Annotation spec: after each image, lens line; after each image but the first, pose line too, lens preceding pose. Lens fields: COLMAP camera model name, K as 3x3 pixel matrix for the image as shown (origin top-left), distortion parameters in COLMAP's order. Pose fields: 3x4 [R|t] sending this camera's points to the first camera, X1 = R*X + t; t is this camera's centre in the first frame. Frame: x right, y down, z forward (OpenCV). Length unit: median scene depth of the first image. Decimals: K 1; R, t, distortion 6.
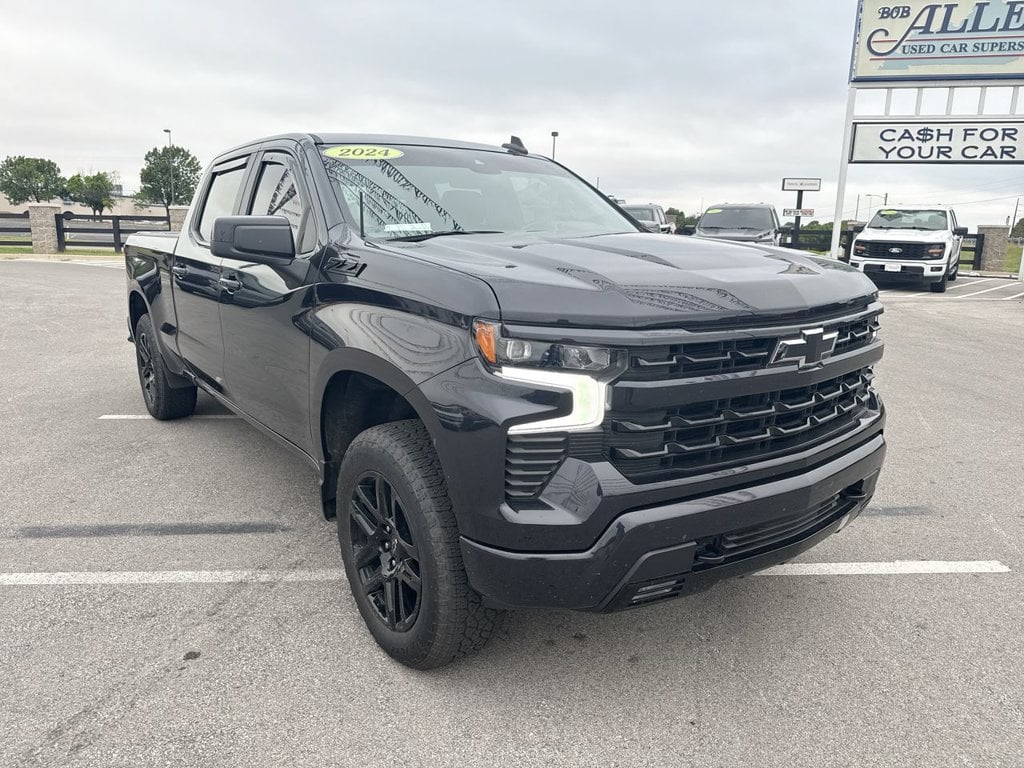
lens RADIAL K [[723.8, 0, 515.5], [0, 723.8, 379.0], [0, 0, 1]] dist [-0.000648, -0.005680]
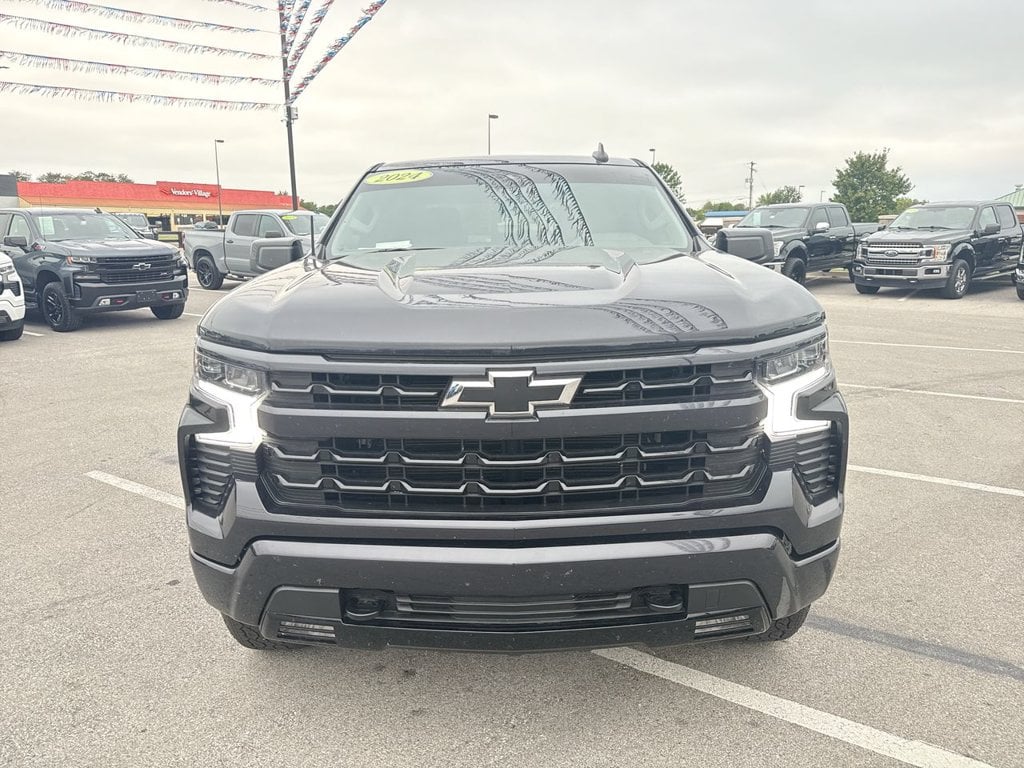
lens RADIAL K [[714.0, 0, 518.2], [0, 714.0, 374.5], [0, 0, 1]] dist [0.099677, -0.163444]
pose [[0.805728, 0.092324, -0.585045, 0.309124], [-0.101906, 0.994655, 0.016618, -0.027704], [0.583453, 0.046230, 0.810830, 0.124565]]
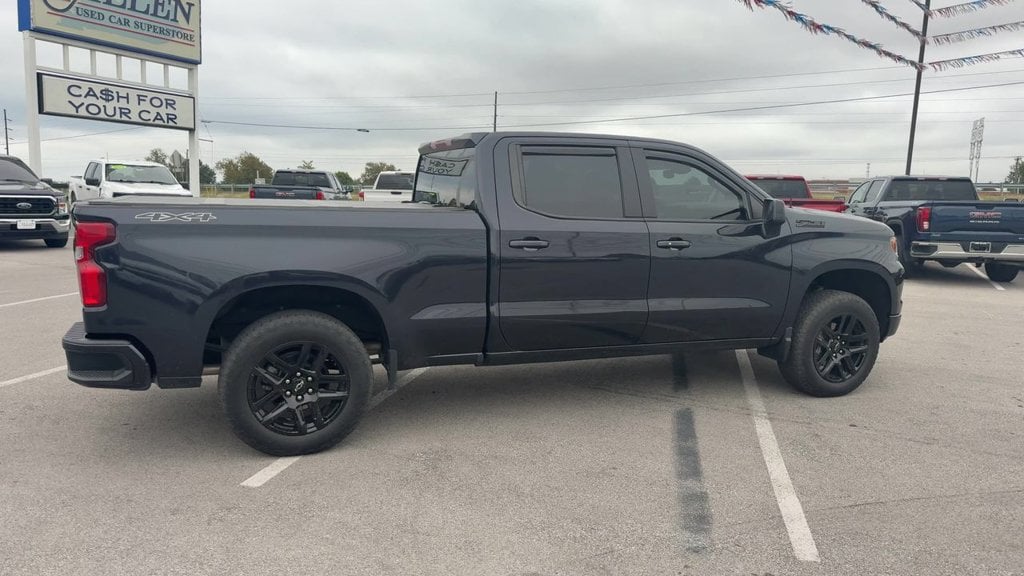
lens RADIAL K [[714.9, 0, 512.0], [0, 714.9, 288.0], [0, 0, 1]] dist [0.039756, -0.054364]
pose [[0.262118, -0.129679, 0.956283, -1.022221], [0.176369, 0.980678, 0.084645, -0.125185], [-0.948783, 0.146472, 0.279924, 0.523221]]
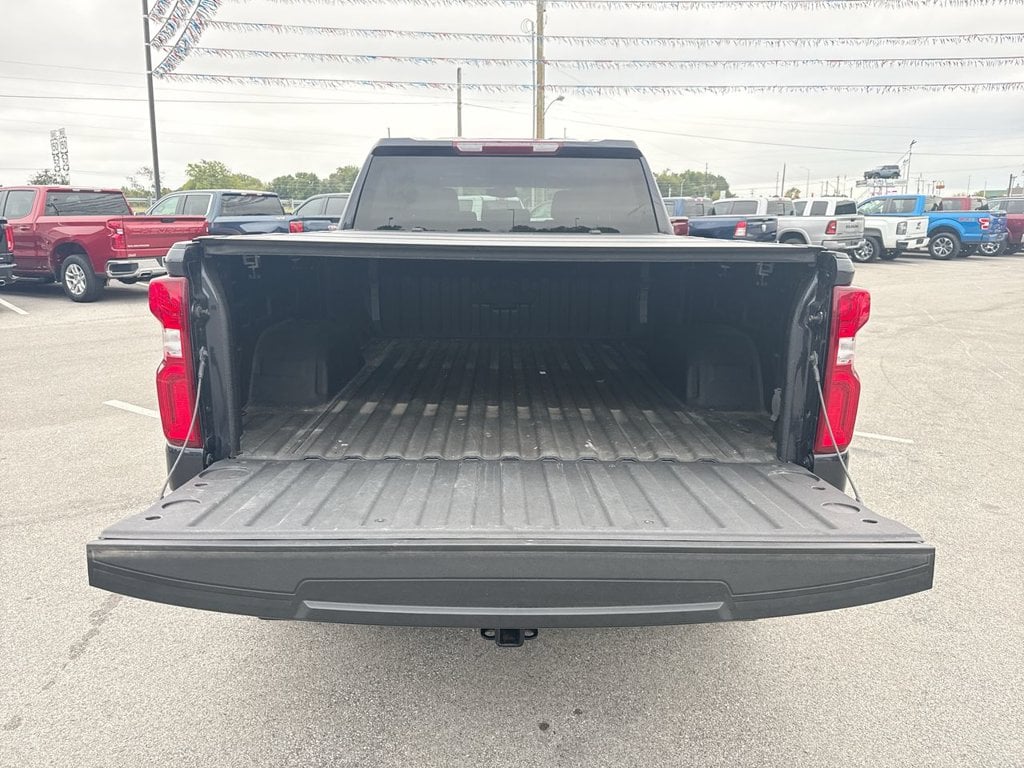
lens RADIAL K [[718.6, 0, 509.1], [0, 718.6, 379.3], [0, 0, 1]] dist [0.040710, -0.063654]
pose [[-0.812628, -0.138850, 0.566000, -0.596754], [0.104715, 0.920609, 0.376184, -0.281990], [-0.573298, 0.364966, -0.733573, 1.331361]]
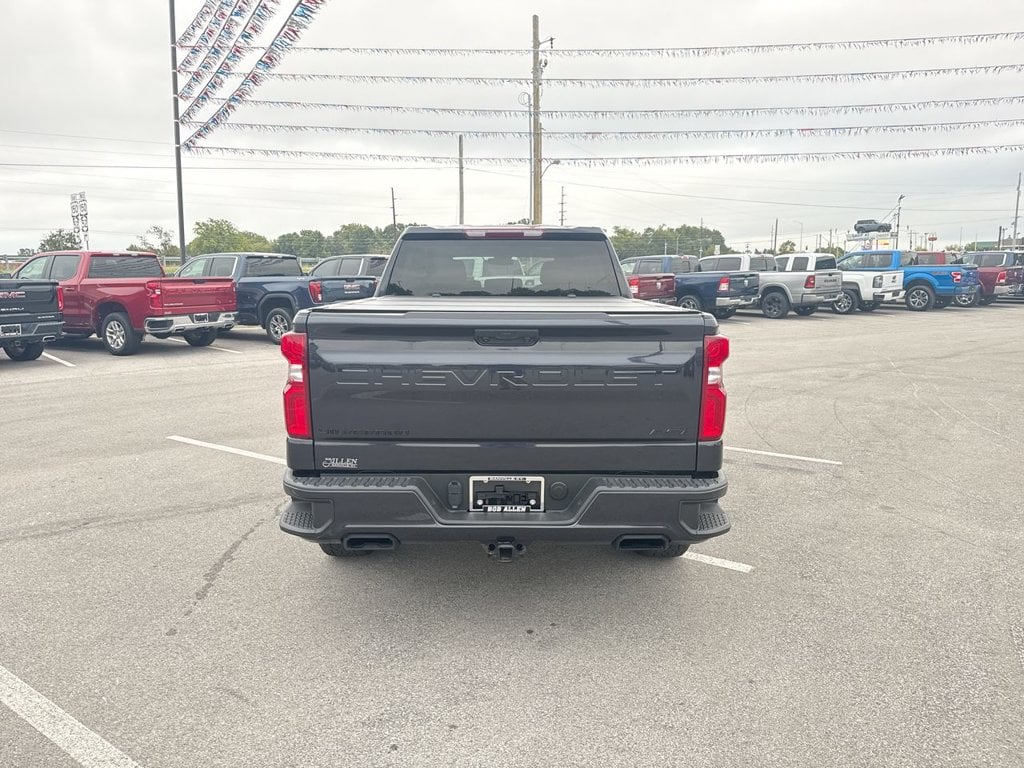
lens RADIAL K [[712.0, 0, 507.0], [0, 712.0, 385.1], [0, 0, 1]] dist [0.100474, -0.160189]
pose [[-0.810884, -0.096872, 0.577133, -0.703168], [0.112307, 0.942113, 0.315928, -0.325686], [-0.574329, 0.320997, -0.753065, 1.467607]]
